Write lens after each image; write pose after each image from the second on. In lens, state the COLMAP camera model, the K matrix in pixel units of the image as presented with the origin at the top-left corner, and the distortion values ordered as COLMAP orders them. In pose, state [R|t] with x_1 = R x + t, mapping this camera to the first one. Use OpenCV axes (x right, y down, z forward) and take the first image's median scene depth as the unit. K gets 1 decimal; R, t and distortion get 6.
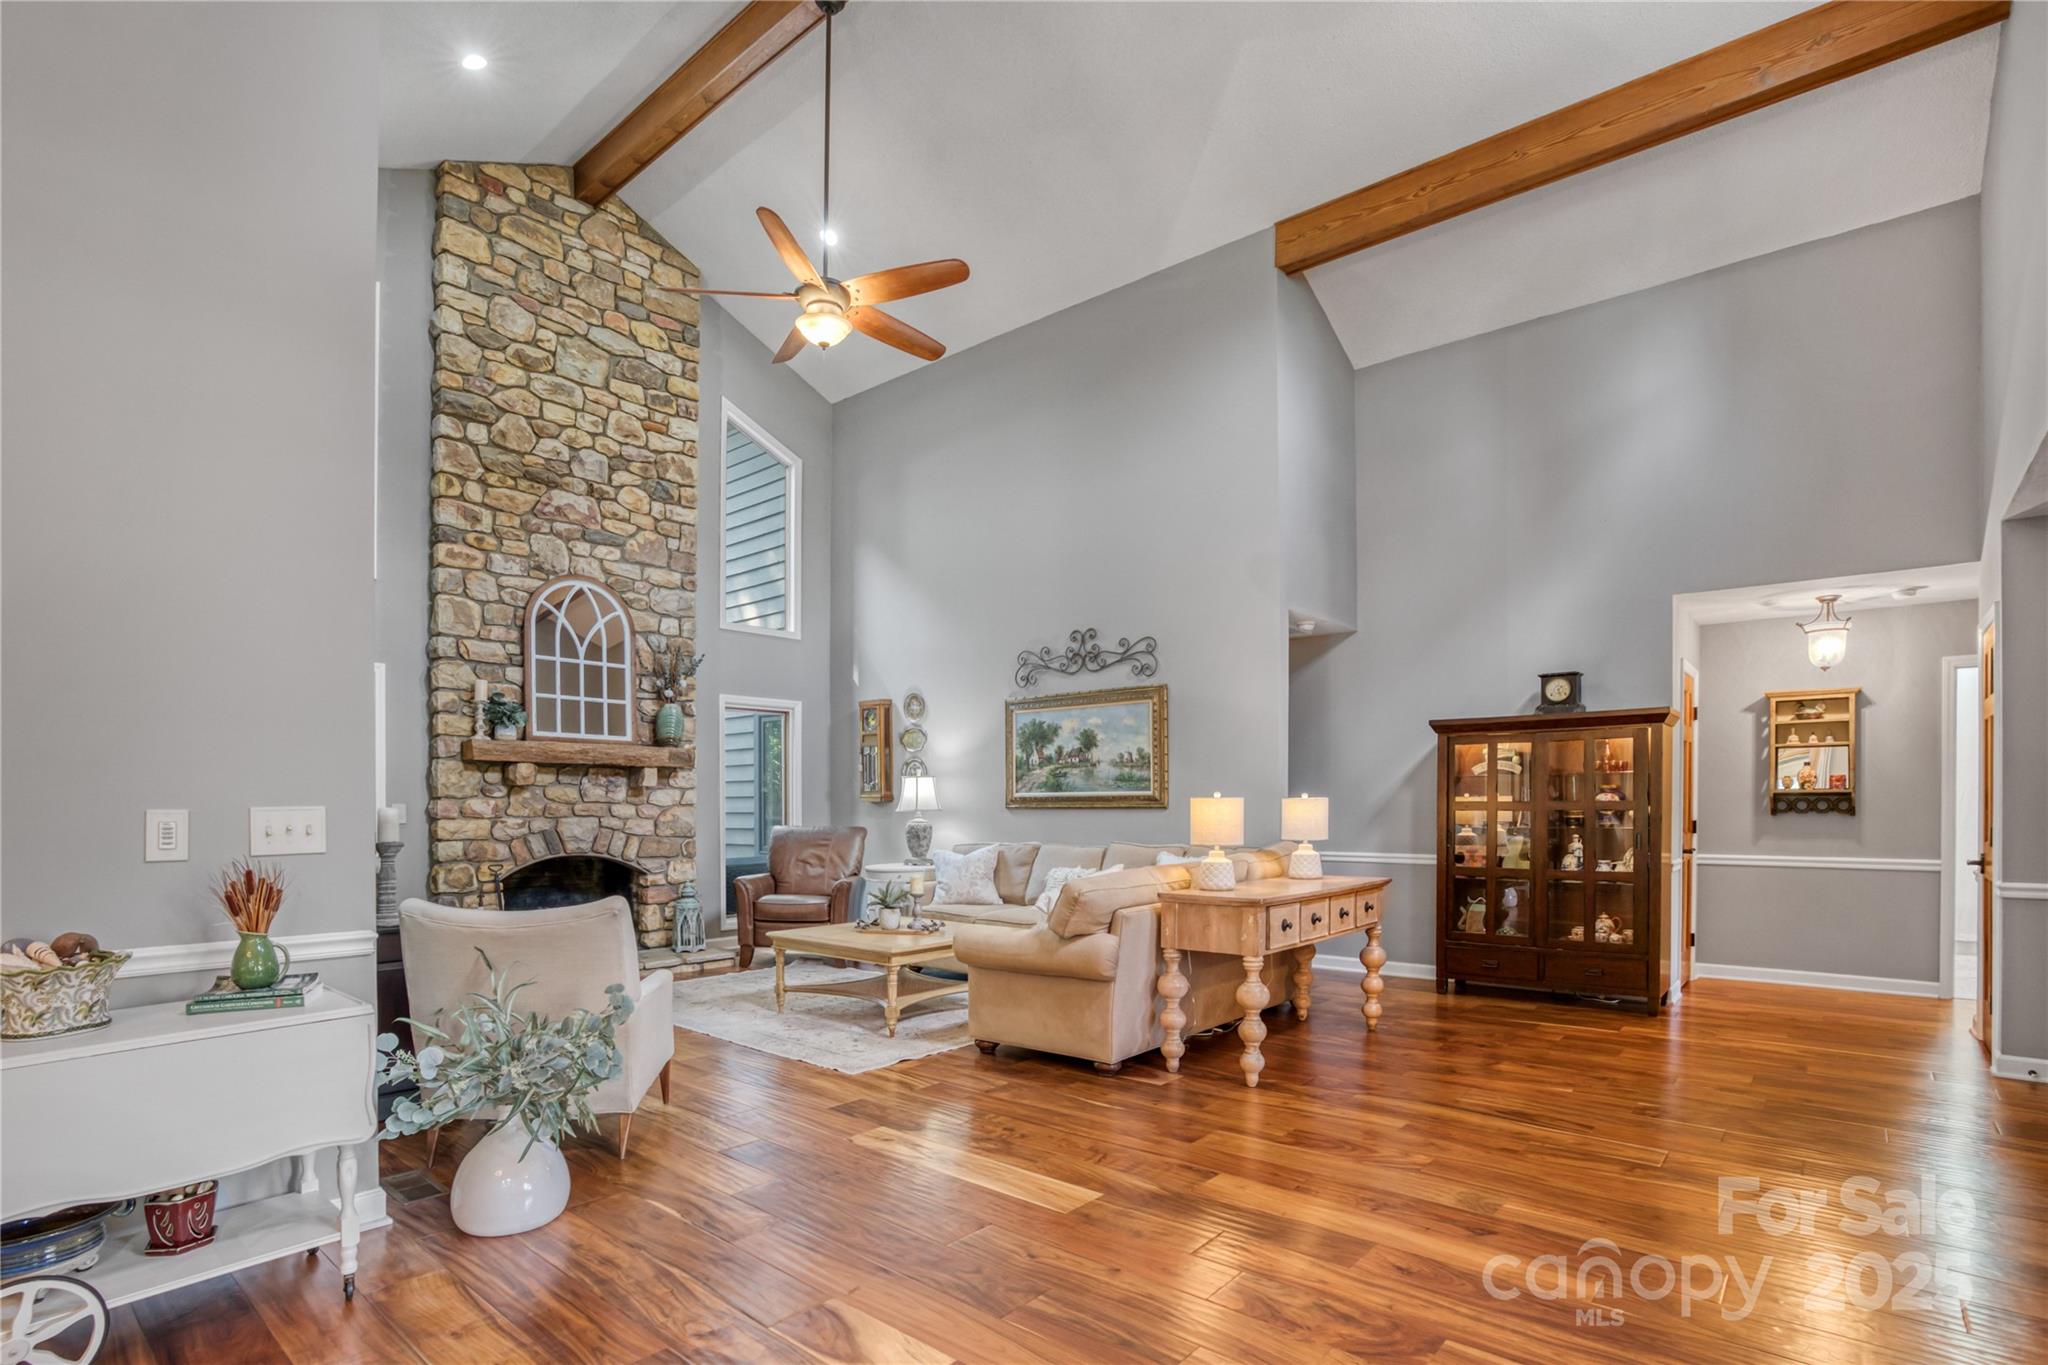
lens RADIAL K [[1009.3, 0, 1016.4], [0, 1009.3, 809.1], [0, 0, 1]] dist [-0.039424, 0.000043]
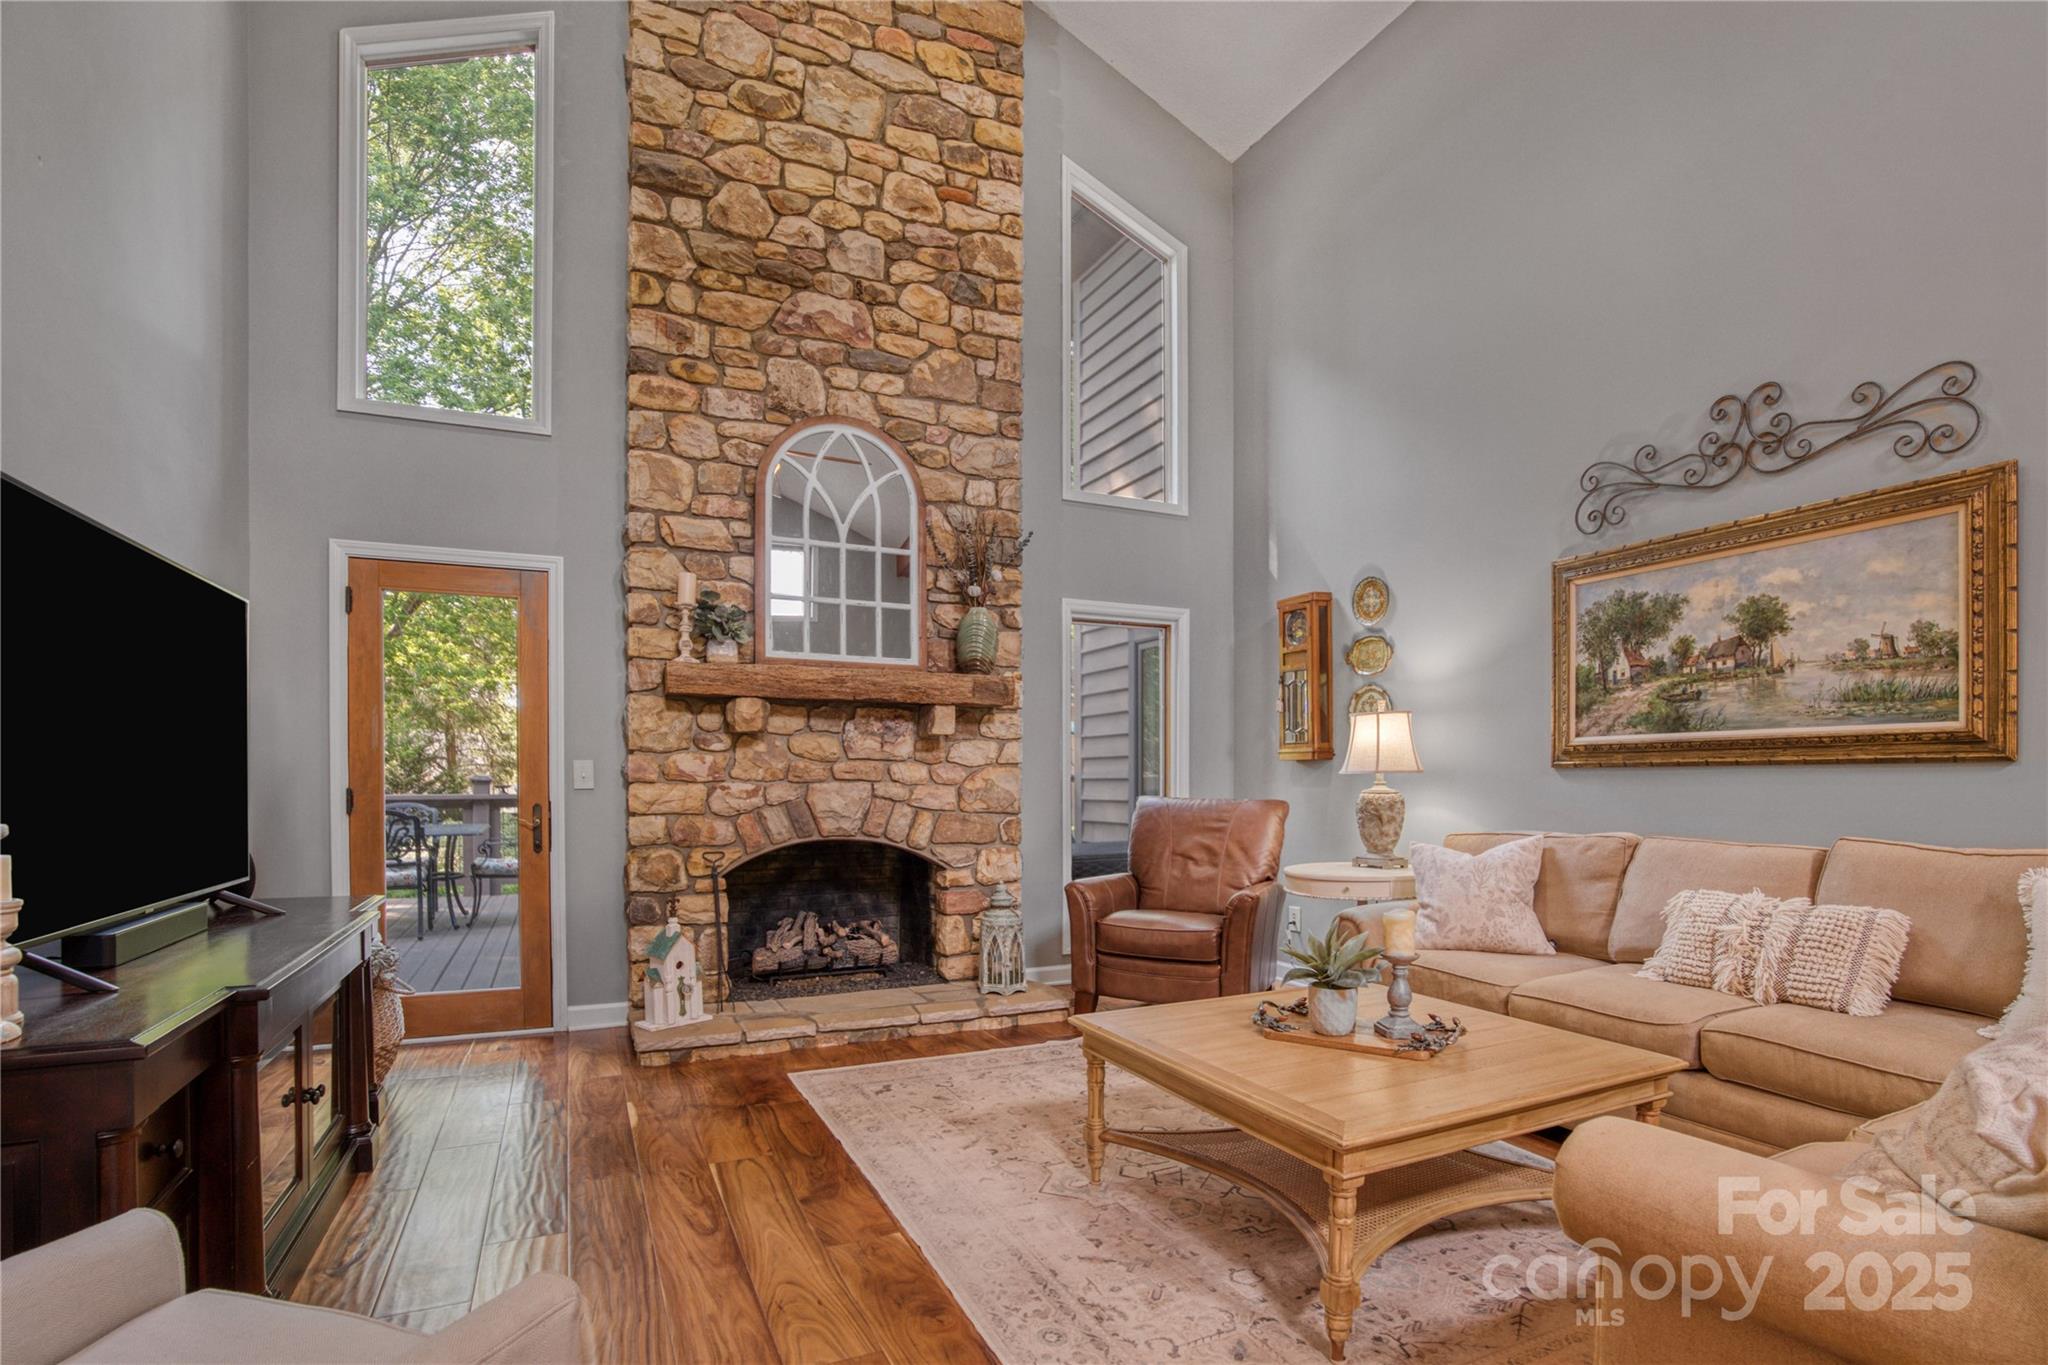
lens RADIAL K [[974.3, 0, 1018.6], [0, 974.3, 792.1], [0, 0, 1]] dist [-0.055009, 0.000730]
pose [[0.909751, 0.005368, -0.415119, -0.061127], [-0.001500, 0.999952, 0.009644, 0.008427], [0.415151, -0.008151, 0.909716, 0.453179]]
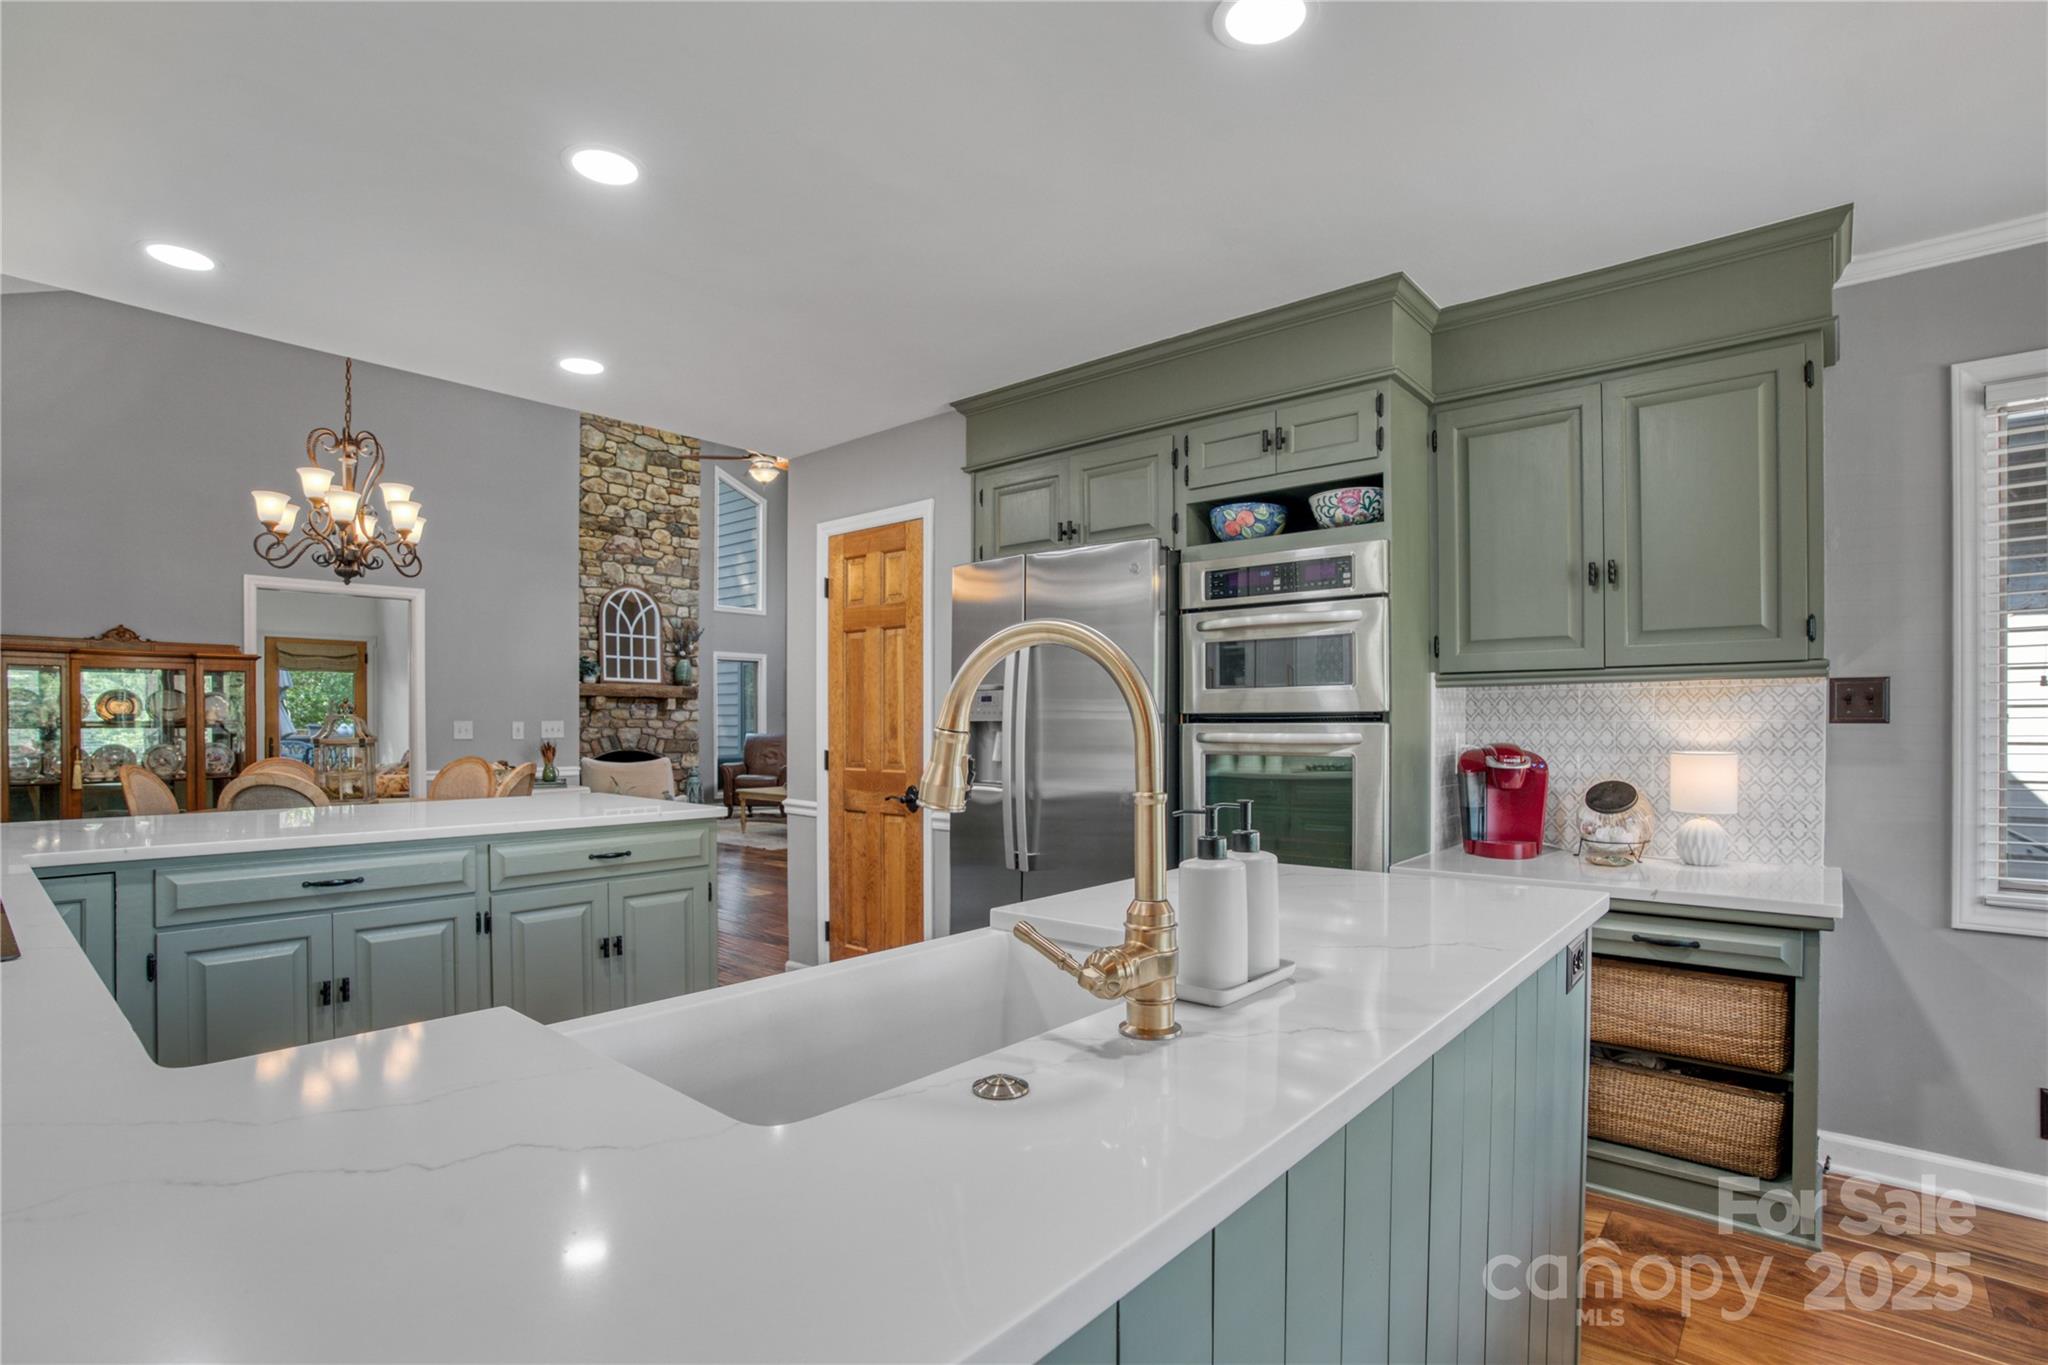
lens RADIAL K [[966.6, 0, 983.8], [0, 966.6, 724.5], [0, 0, 1]] dist [-0.028130, 0.000514]
pose [[0.999730, 0.003404, -0.022972, 0.193907], [-0.003417, 0.999994, -0.000499, 0.001373], [0.022970, 0.000578, 0.999736, -0.597115]]
